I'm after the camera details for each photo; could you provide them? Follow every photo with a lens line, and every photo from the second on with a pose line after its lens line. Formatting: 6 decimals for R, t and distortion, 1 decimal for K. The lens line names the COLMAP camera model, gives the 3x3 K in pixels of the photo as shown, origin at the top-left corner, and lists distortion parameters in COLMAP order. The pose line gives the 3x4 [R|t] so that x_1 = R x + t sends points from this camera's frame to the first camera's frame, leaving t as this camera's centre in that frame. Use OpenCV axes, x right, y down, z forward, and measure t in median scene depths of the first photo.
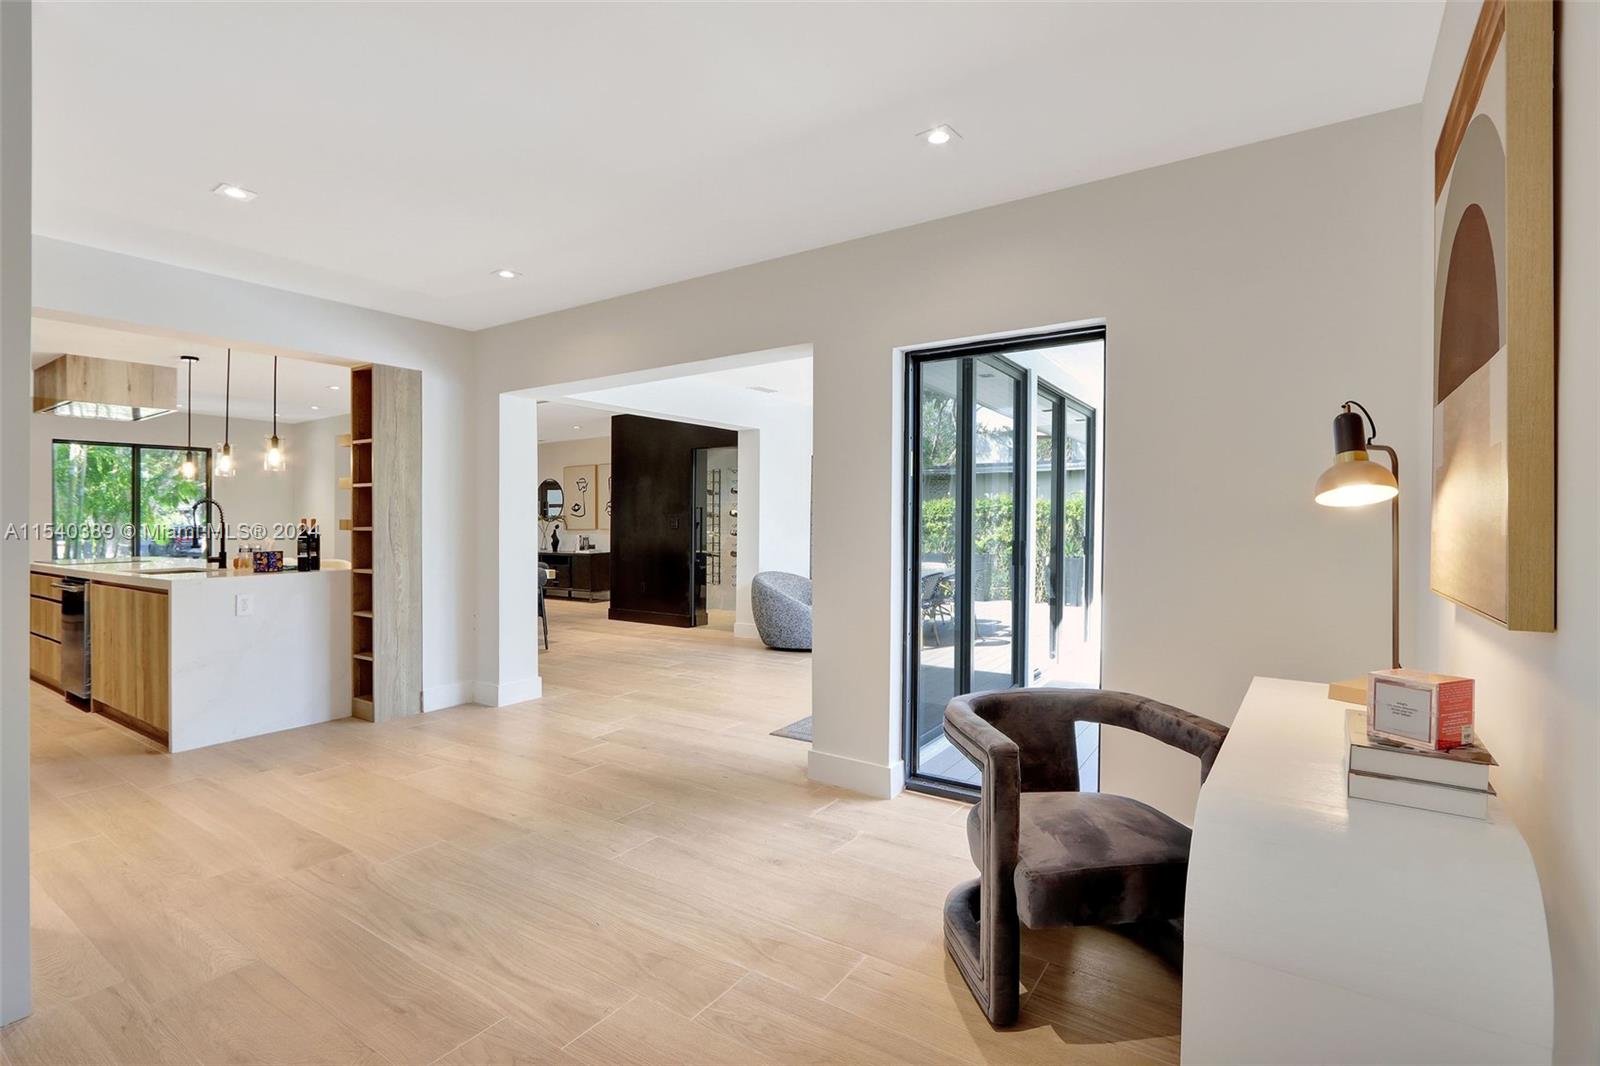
lens RADIAL K [[753.7, 0, 797.5], [0, 753.7, 501.0], [0, 0, 1]] dist [-0.004987, -0.001196]
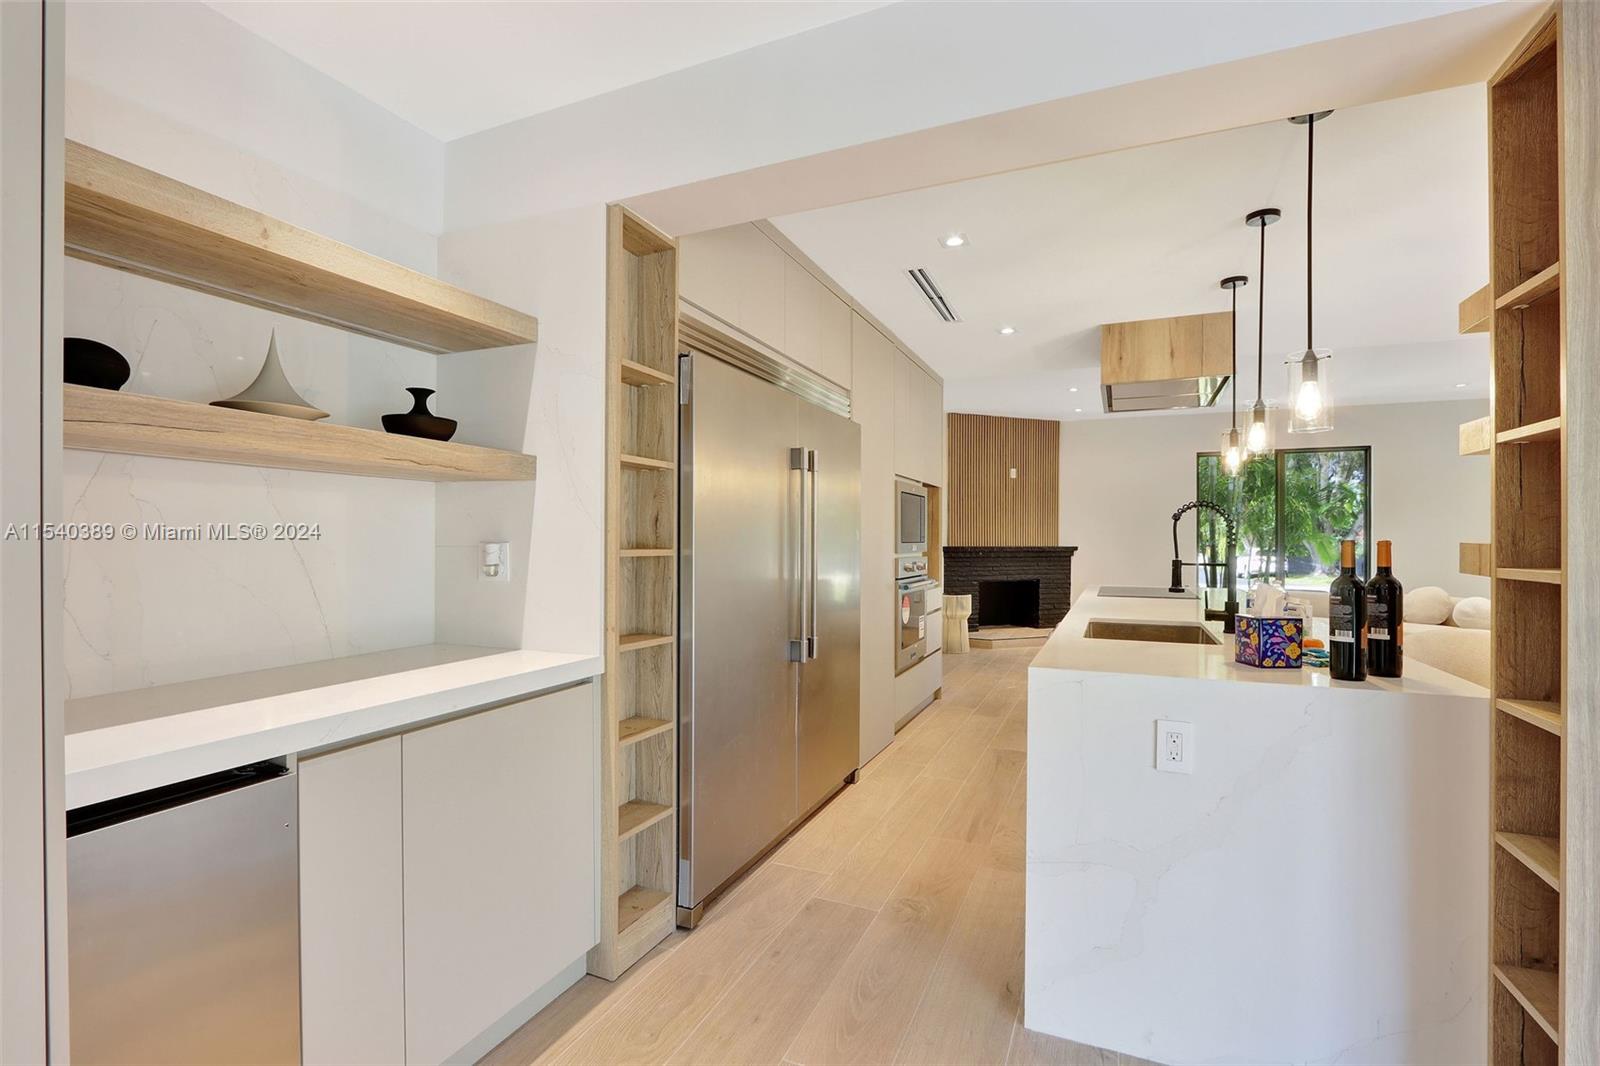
lens RADIAL K [[738.1, 0, 792.4], [0, 738.1, 534.0], [0, 0, 1]] dist [-0.004213, -0.000770]
pose [[0.181452, 0.001309, -0.983399, -0.345725], [0.017834, 0.999830, 0.004621, 0.013910], [0.983238, -0.018376, 0.181398, 0.665441]]
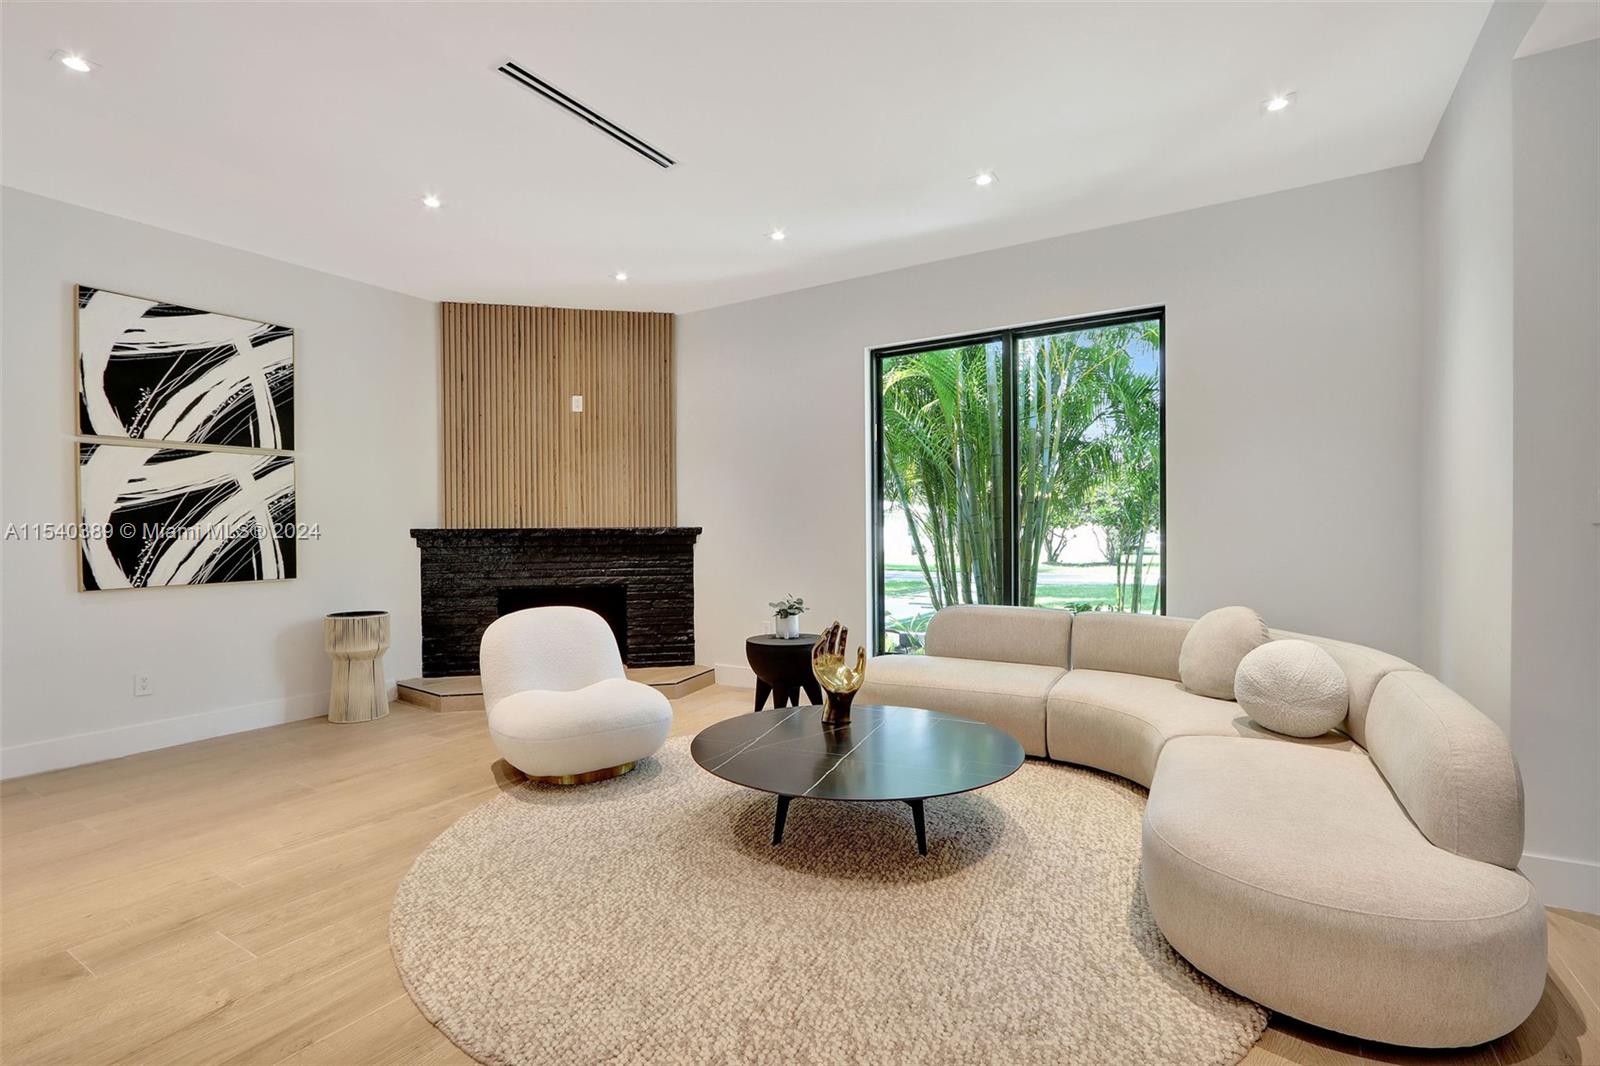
lens RADIAL K [[738.1, 0, 792.4], [0, 738.1, 534.0], [0, 0, 1]] dist [-0.004213, -0.000770]
pose [[0.007969, 0.010039, -0.999918, -1.009700], [0.026670, 0.999592, 0.010249, 0.073450], [0.999613, -0.026749, 0.007698, 1.928326]]
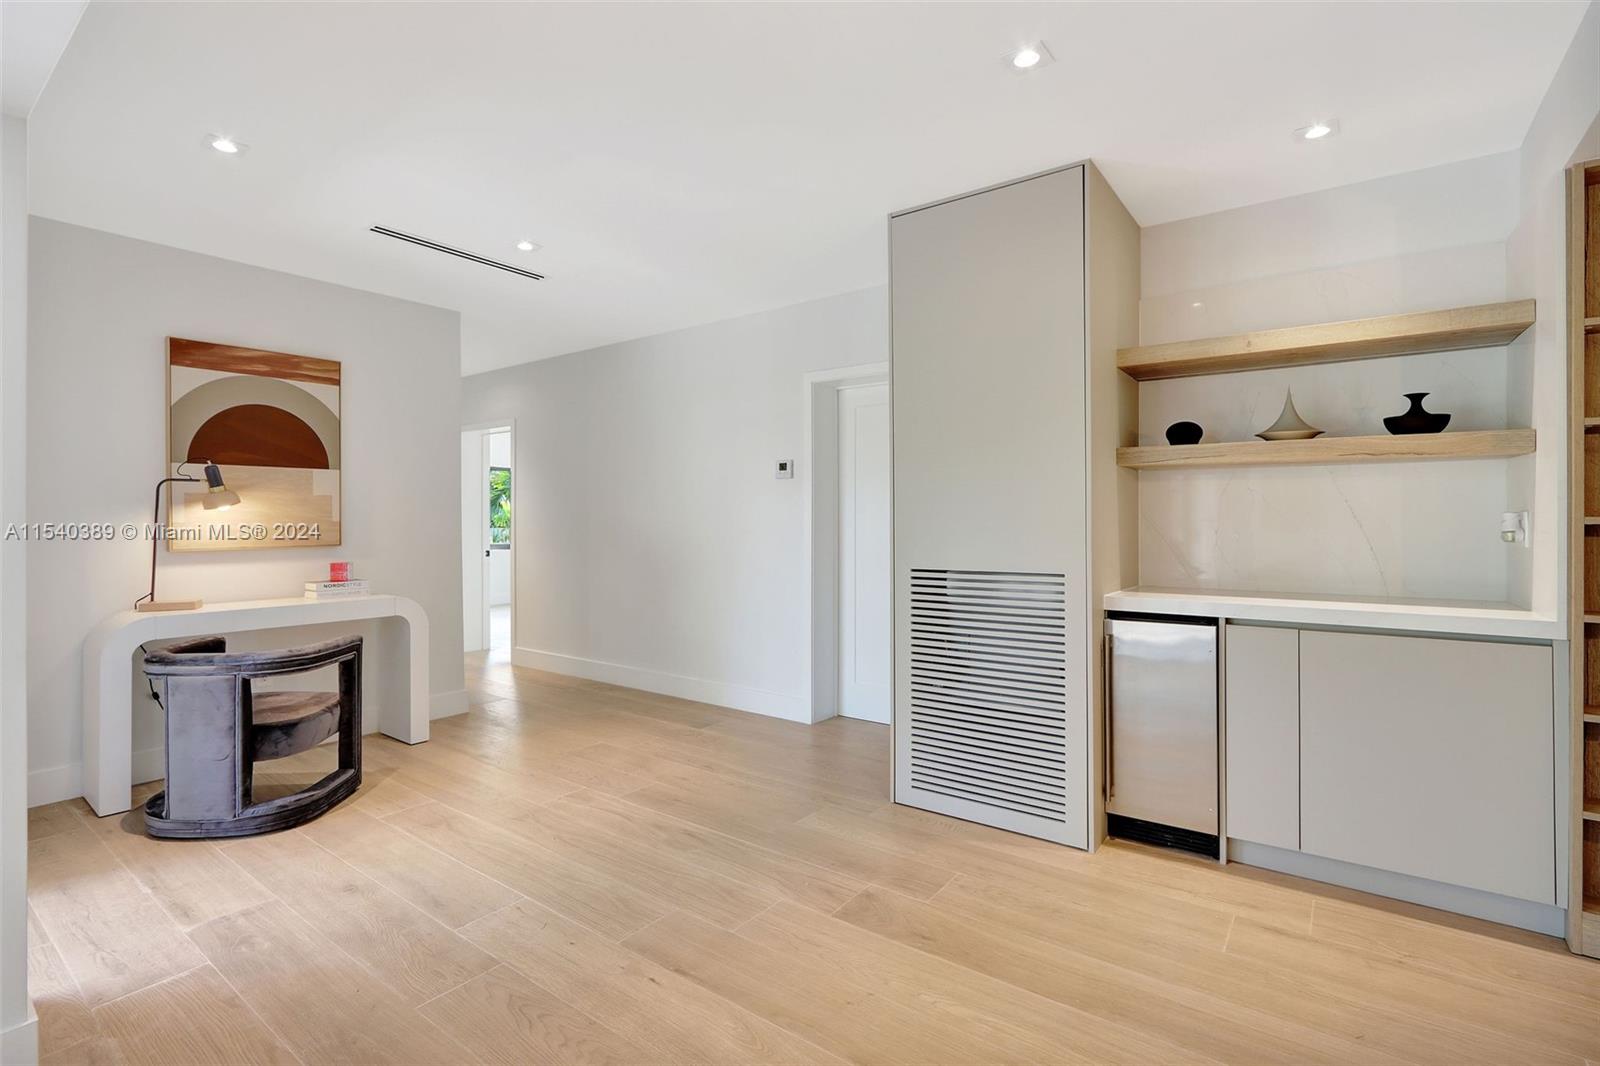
lens RADIAL K [[738.1, 0, 792.4], [0, 738.1, 534.0], [0, 0, 1]] dist [-0.004213, -0.000770]
pose [[-0.999084, 0.007319, 0.042166, -0.352723], [0.007116, 0.999962, -0.004964, 0.032002], [-0.042201, -0.004660, -0.999098, 1.088441]]
